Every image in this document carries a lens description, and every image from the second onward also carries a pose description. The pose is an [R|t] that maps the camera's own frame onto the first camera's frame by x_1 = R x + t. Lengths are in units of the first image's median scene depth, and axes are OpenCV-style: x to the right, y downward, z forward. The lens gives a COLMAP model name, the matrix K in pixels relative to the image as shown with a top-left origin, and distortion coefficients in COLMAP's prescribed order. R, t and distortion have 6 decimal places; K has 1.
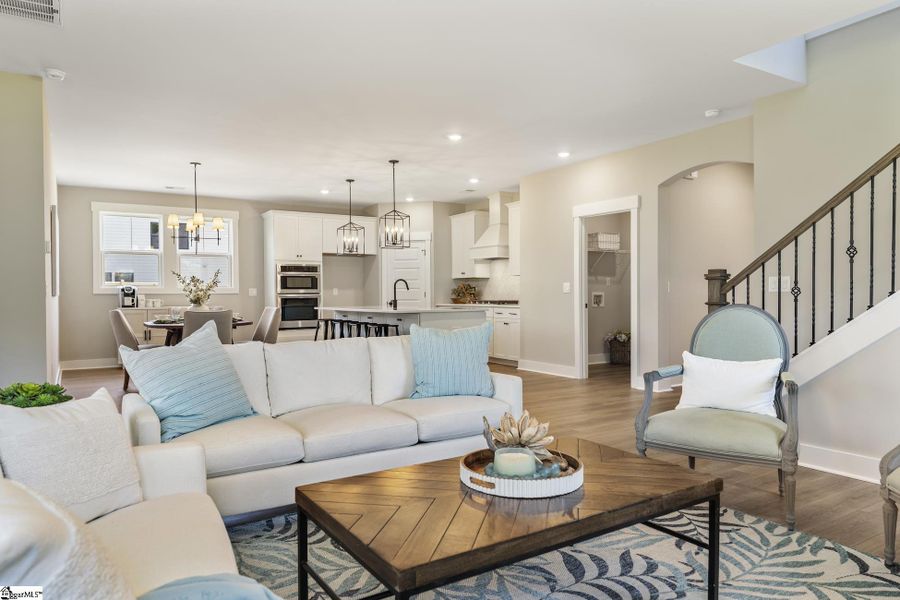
lens RADIAL K [[596.7, 0, 450.3], [0, 596.7, 310.0], [0, 0, 1]] dist [0.003141, 0.001550]
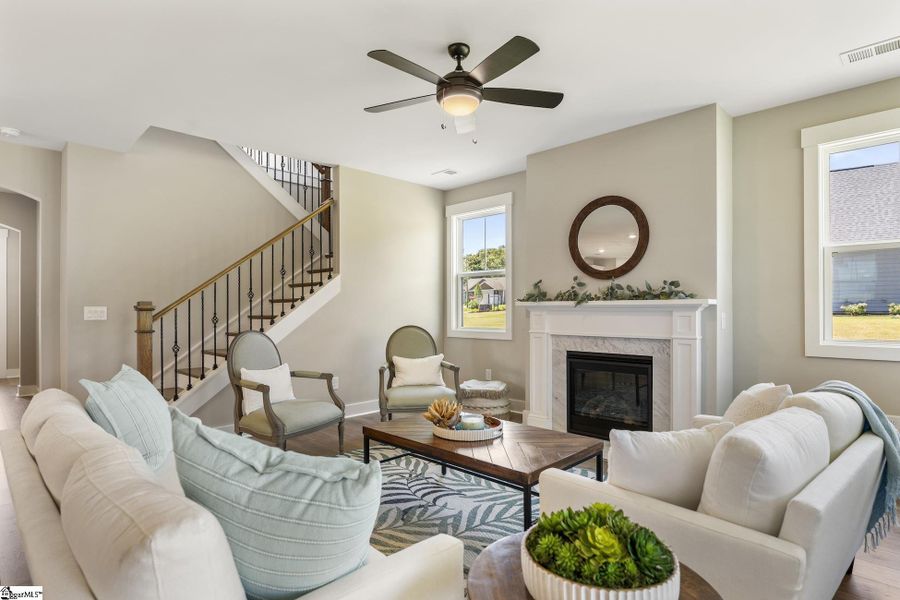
lens RADIAL K [[479.2, 0, 451.1], [0, 479.2, 308.3], [0, 0, 1]] dist [-0.003799, -0.000318]
pose [[-0.221302, 0.008961, 0.975164, -0.368416], [0.028314, 0.999595, -0.002760, -0.022689], [-0.974794, 0.027000, -0.221466, 0.400702]]
